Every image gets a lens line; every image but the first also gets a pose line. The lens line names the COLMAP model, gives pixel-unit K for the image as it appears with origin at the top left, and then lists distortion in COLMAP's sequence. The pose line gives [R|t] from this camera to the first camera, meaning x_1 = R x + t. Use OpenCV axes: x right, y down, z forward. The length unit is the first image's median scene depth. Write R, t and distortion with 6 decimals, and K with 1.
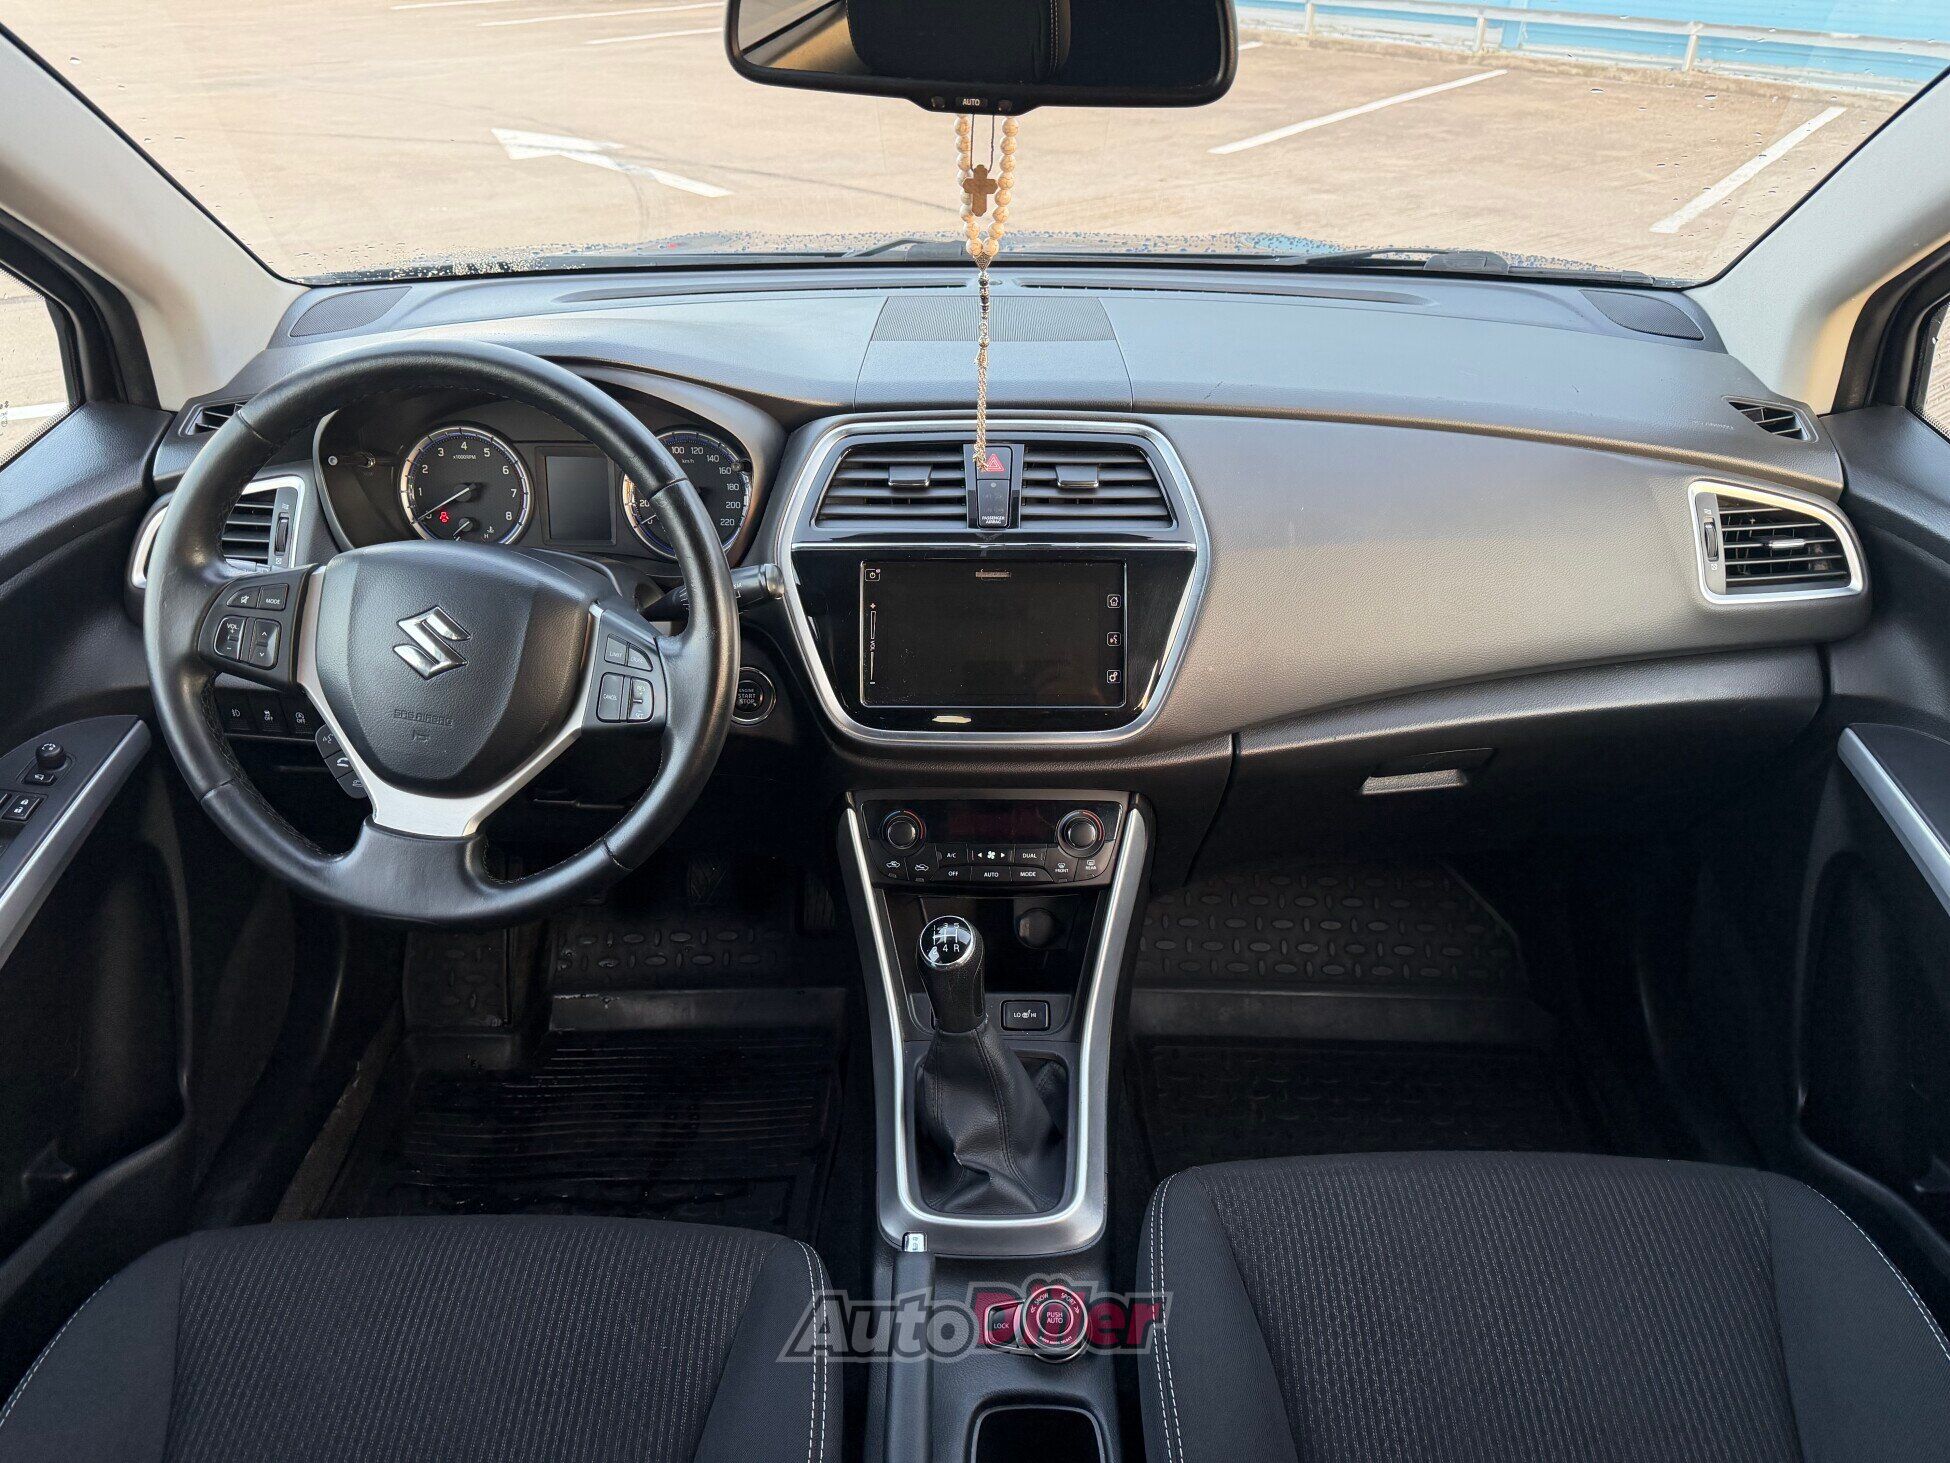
lens RADIAL K [[1406.6, 0, 986.8], [0, 1406.6, 741.1], [0, 0, 1]] dist [0.034866, -0.009725]
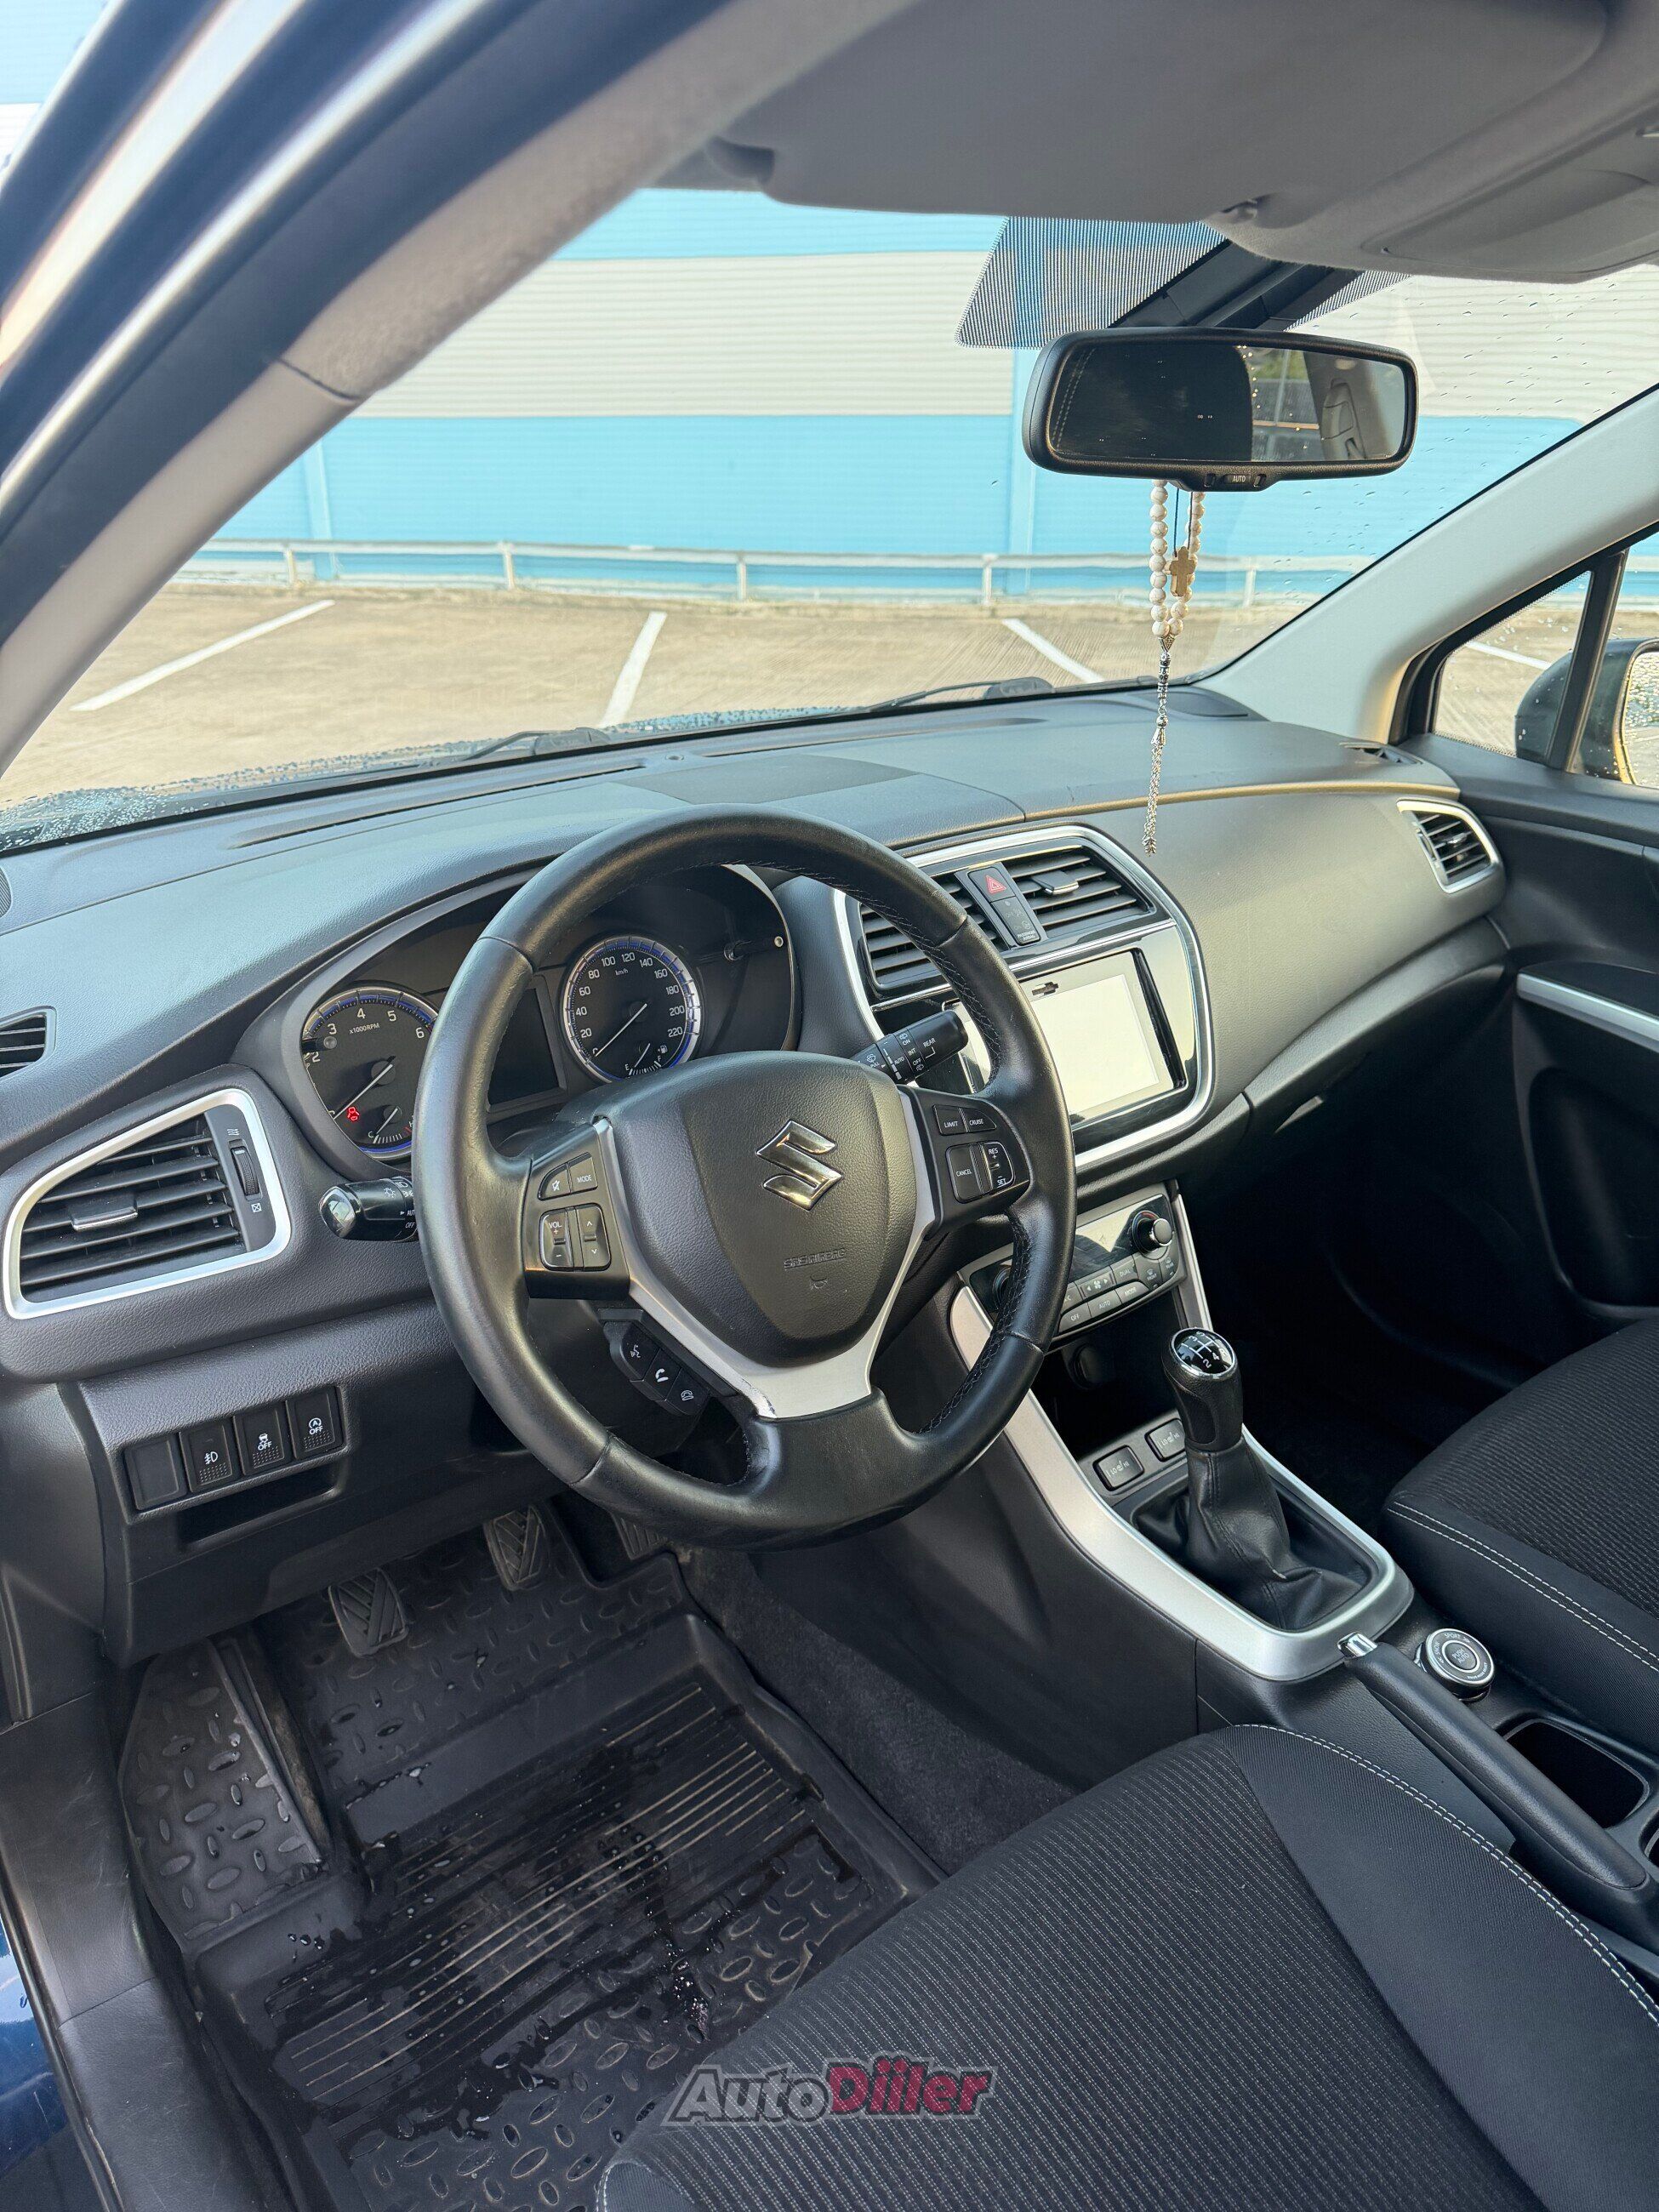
lens RADIAL K [[1626.8, 0, 829.5], [0, 1626.8, 1106.0], [0, 0, 1]] dist [0.168479, -0.400262]
pose [[0.779890, -0.253739, 0.572178, -0.681460], [0.338110, 0.940079, -0.043962, -0.040212], [-0.526738, 0.227745, 0.818951, 0.165366]]
